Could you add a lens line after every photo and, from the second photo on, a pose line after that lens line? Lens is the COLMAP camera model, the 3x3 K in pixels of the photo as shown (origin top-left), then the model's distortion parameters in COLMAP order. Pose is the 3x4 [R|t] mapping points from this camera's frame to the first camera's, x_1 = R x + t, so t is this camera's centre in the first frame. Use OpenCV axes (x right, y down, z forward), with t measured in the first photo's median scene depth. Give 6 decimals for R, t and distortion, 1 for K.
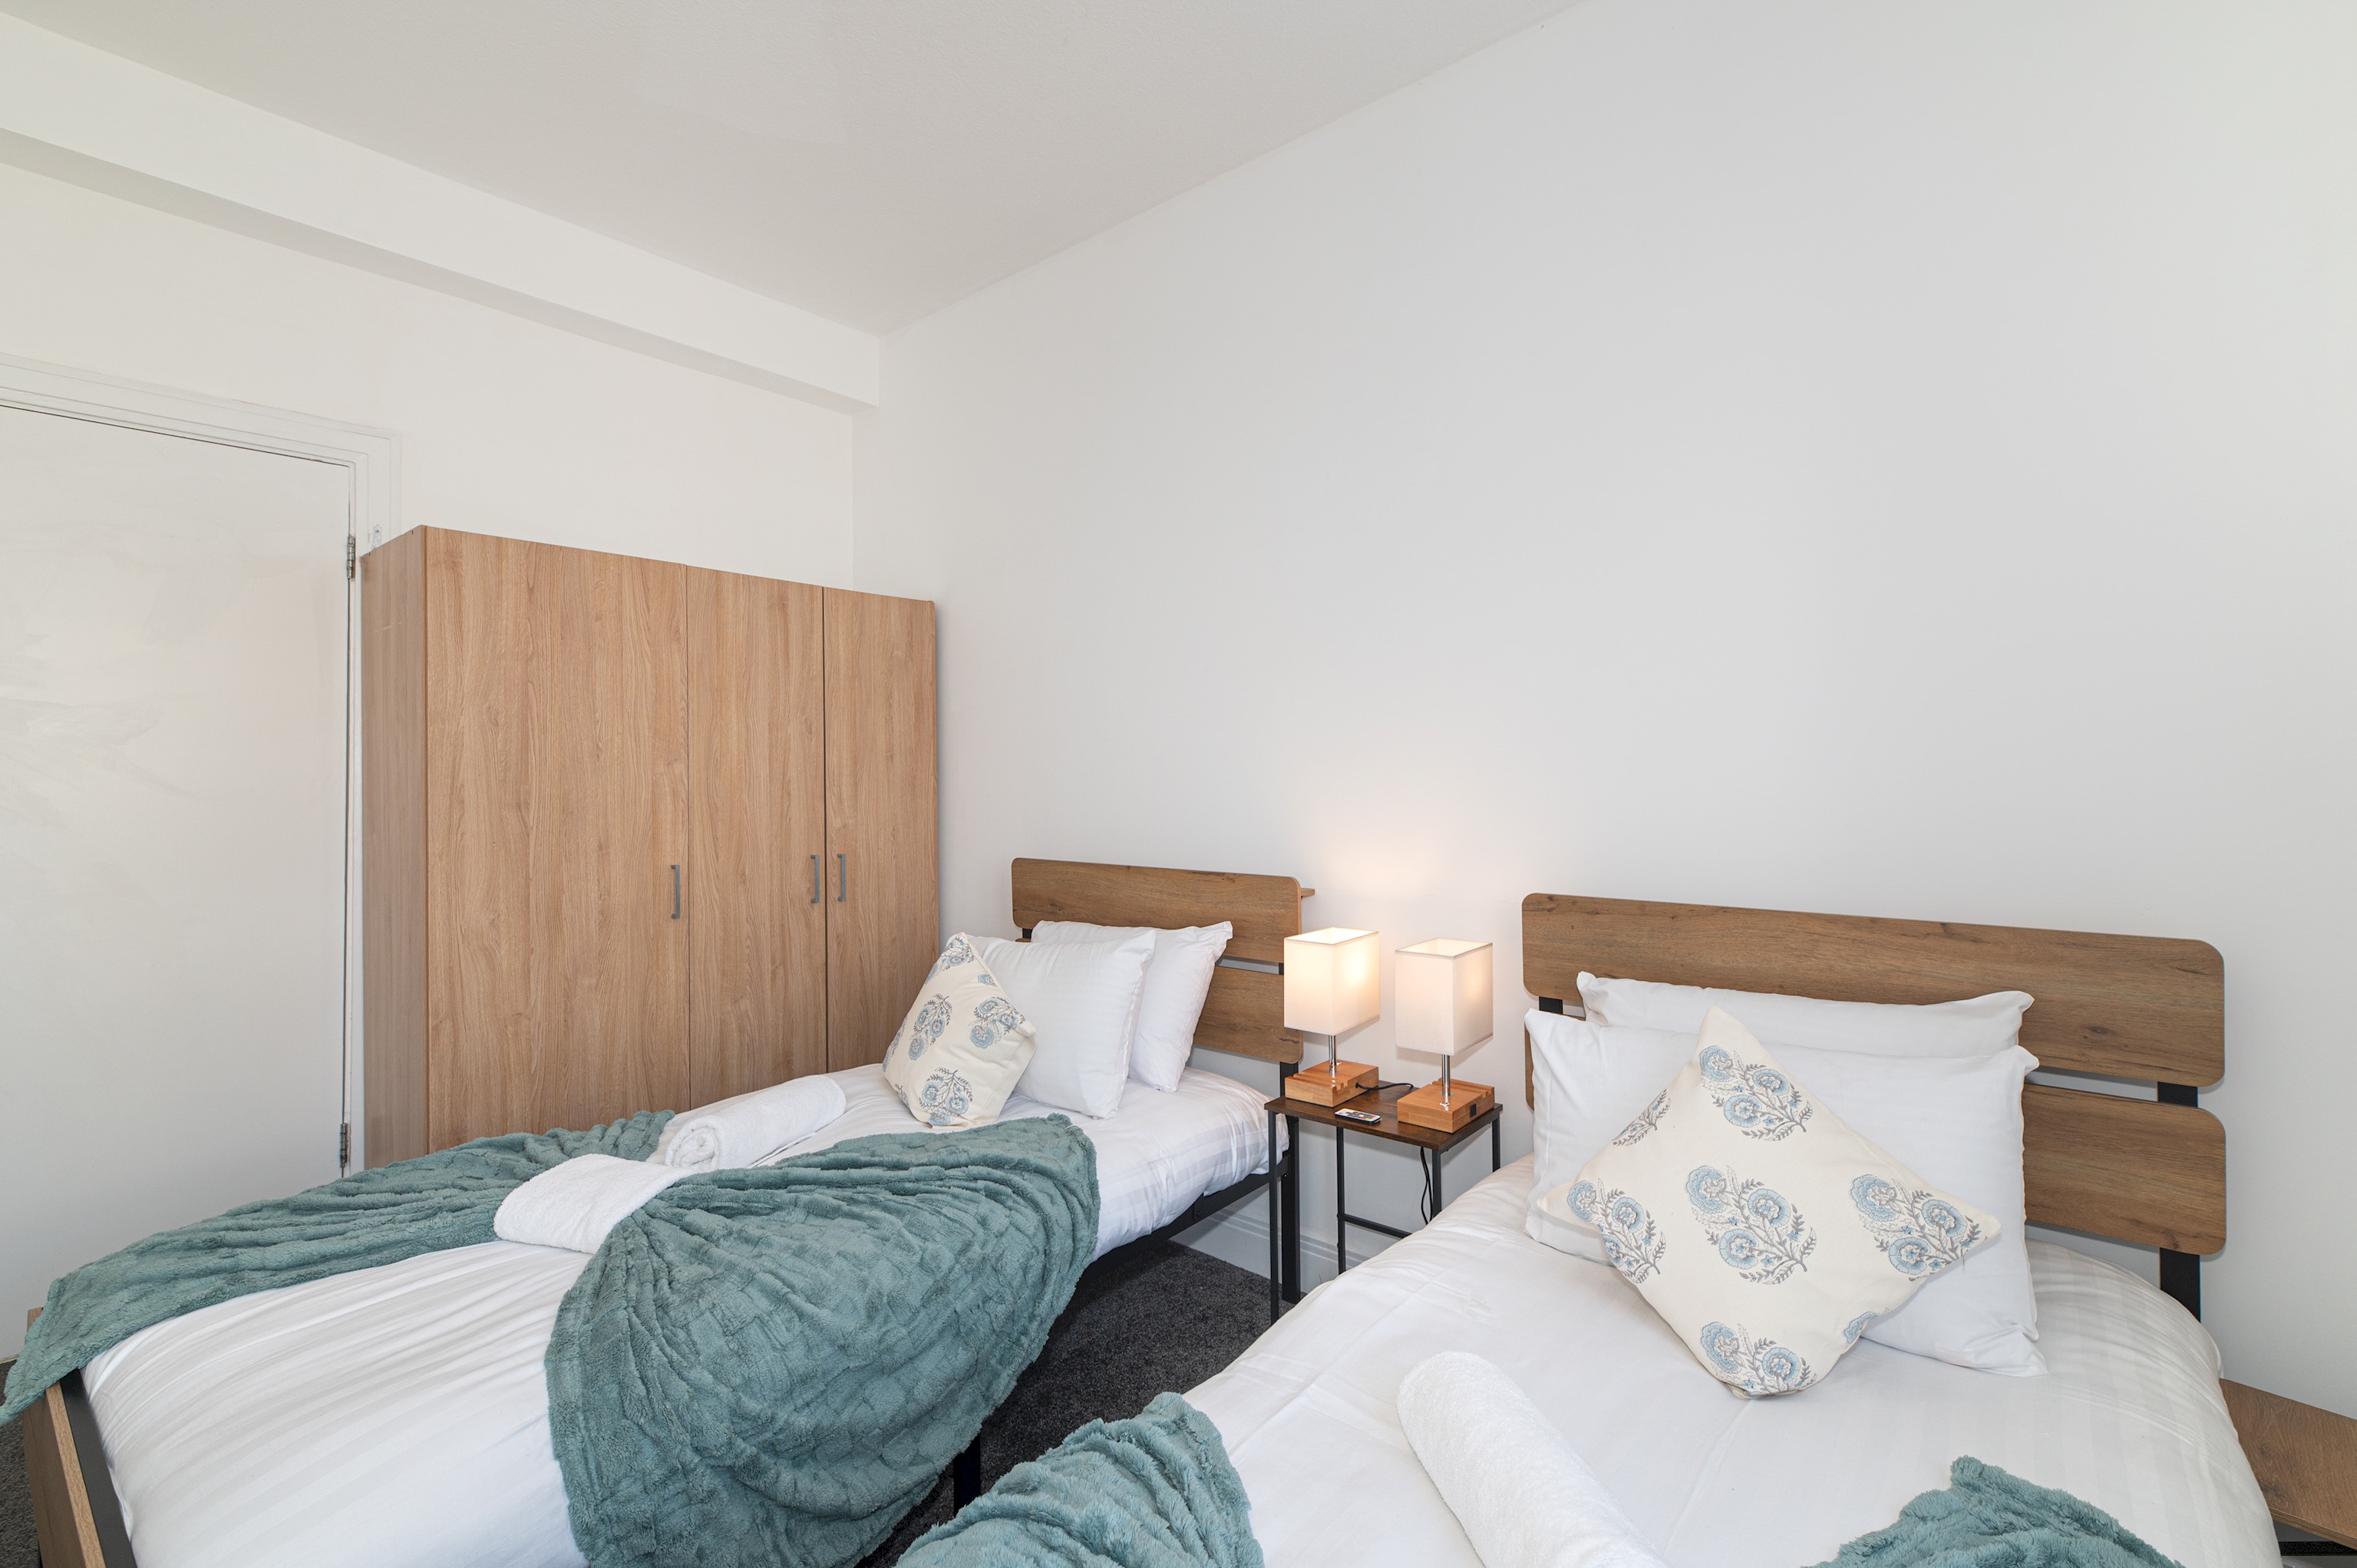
lens RADIAL K [[1043.0, 0, 1169.2], [0, 1043.0, 793.9], [0, 0, 1]] dist [0.000020, -0.000615]
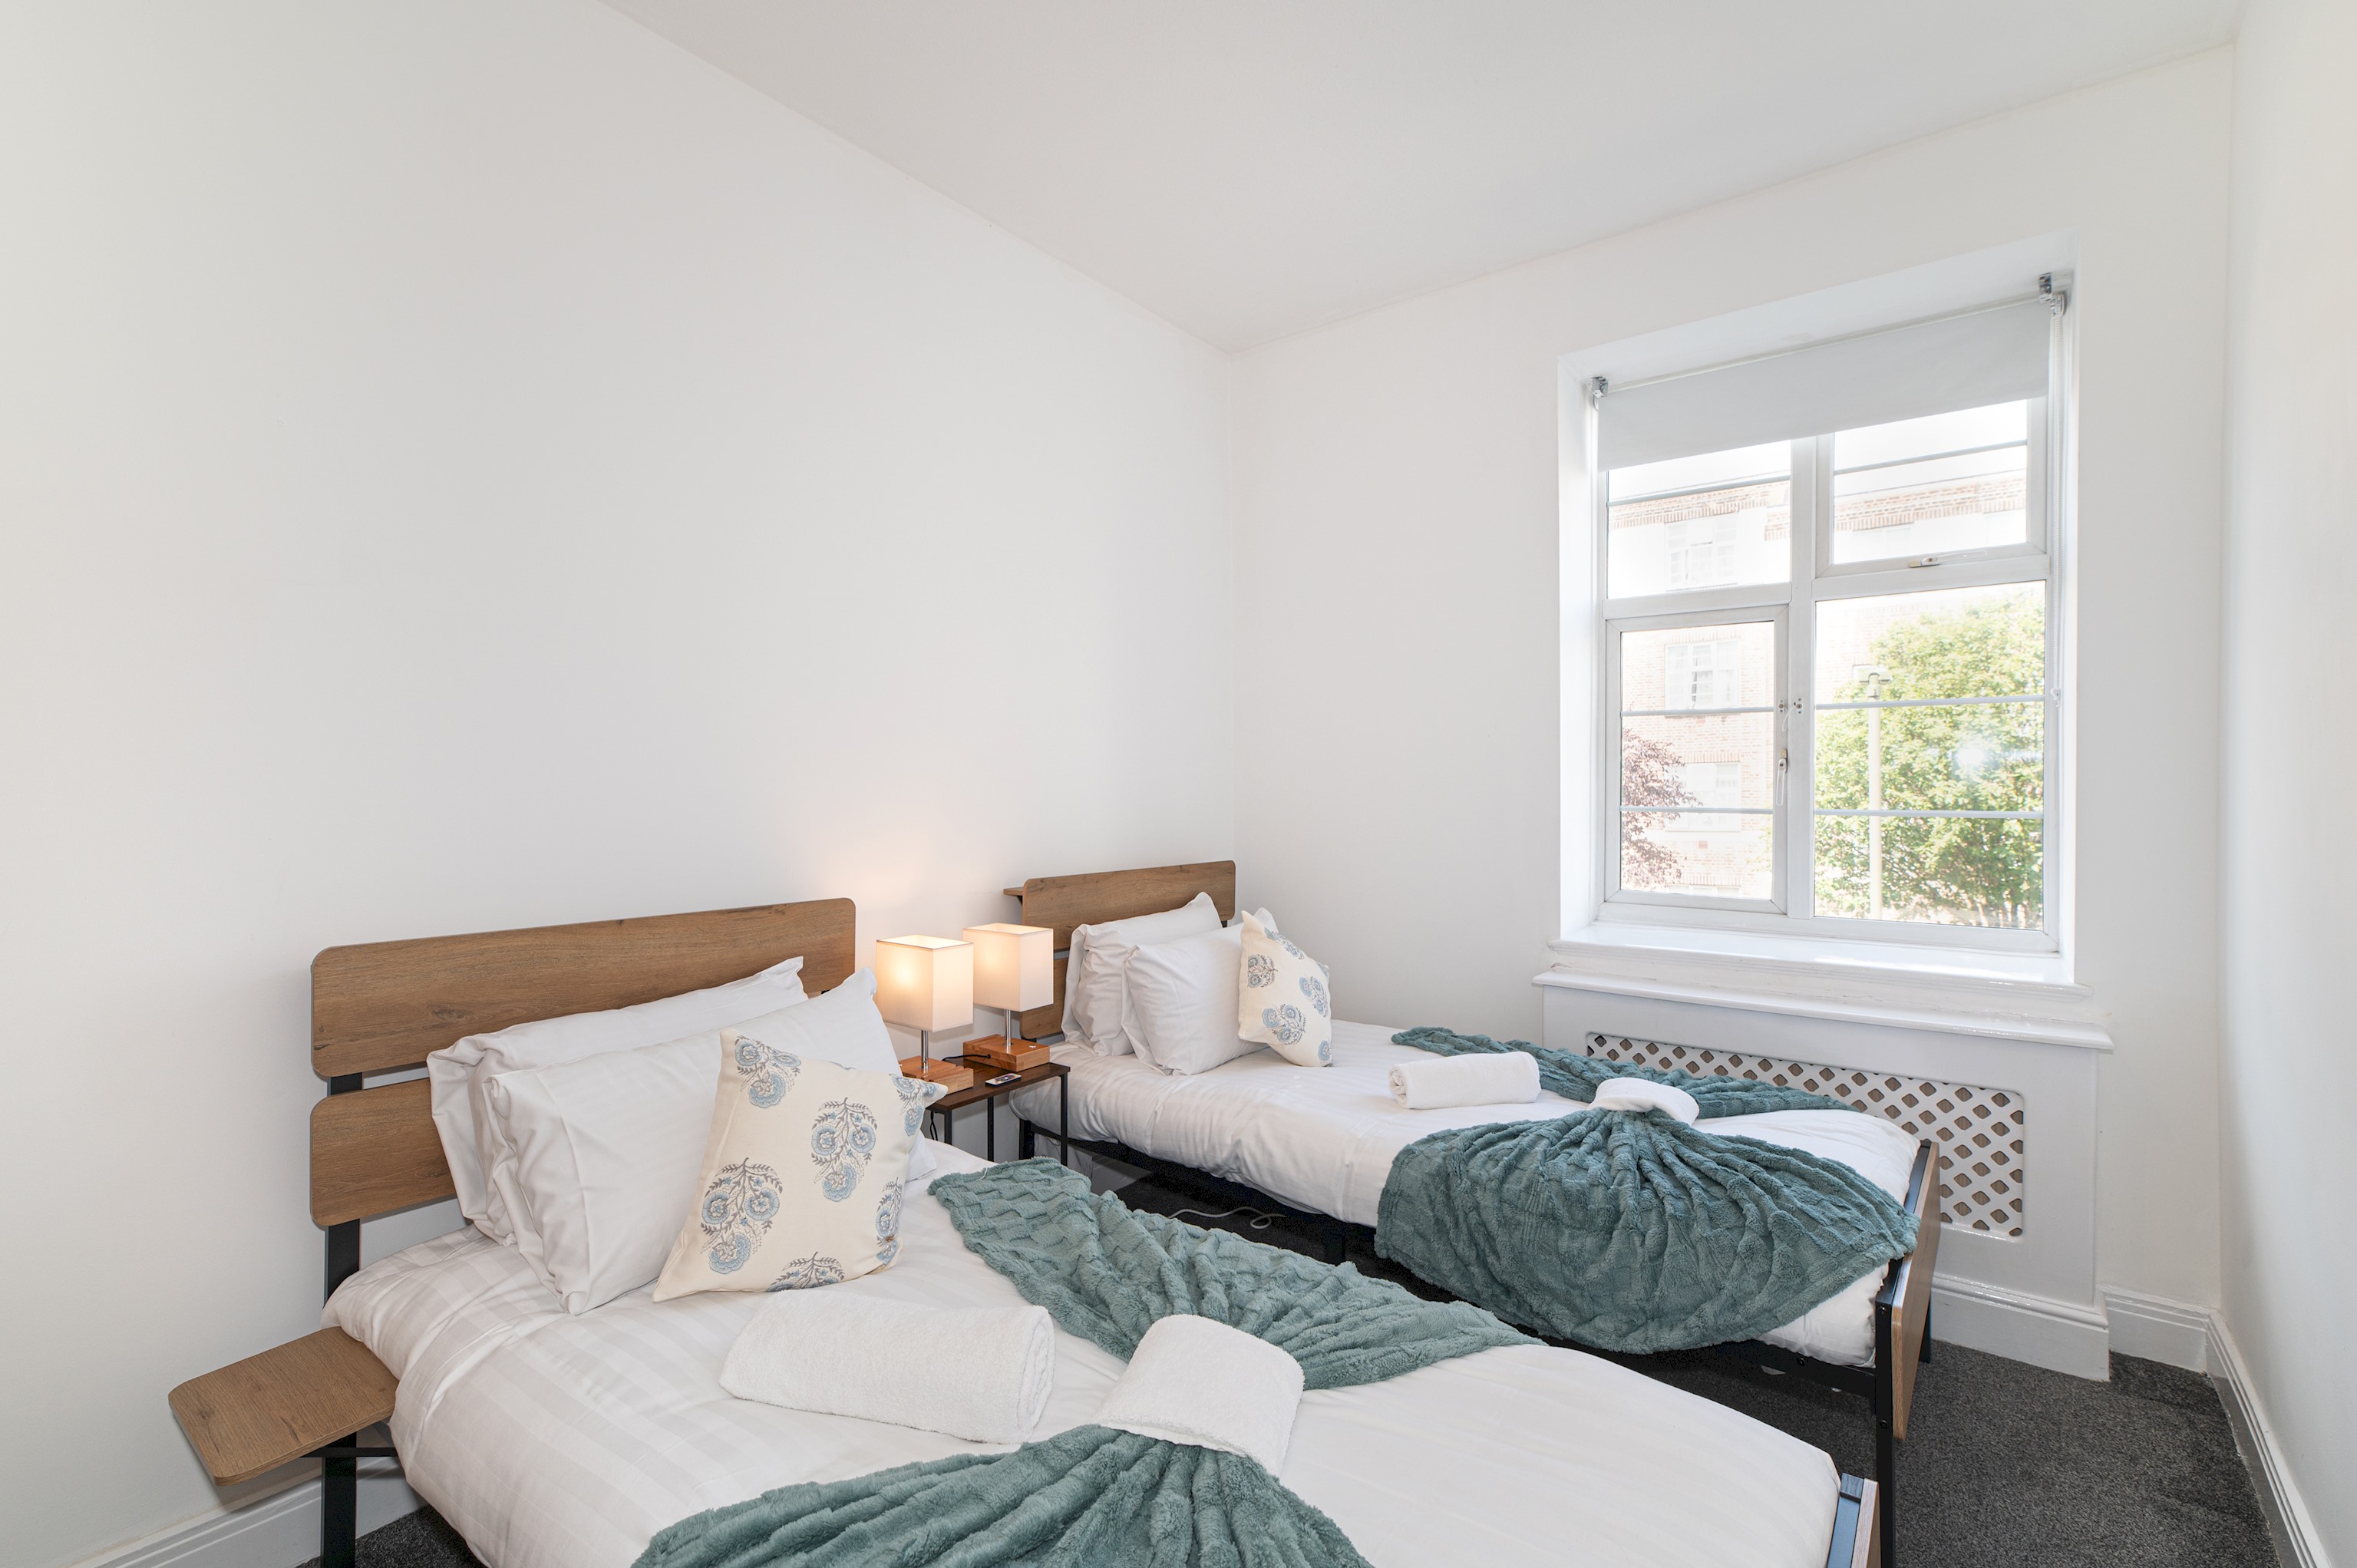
lens RADIAL K [[1043.0, 0, 1169.2], [0, 1043.0, 793.9], [0, 0, 1]] dist [0.000020, -0.000615]
pose [[-0.041138, -0.002591, 0.999150, -1.207134], [0.015735, 0.999871, 0.003241, -0.022101], [-0.999030, 0.015855, -0.041092, 1.016037]]
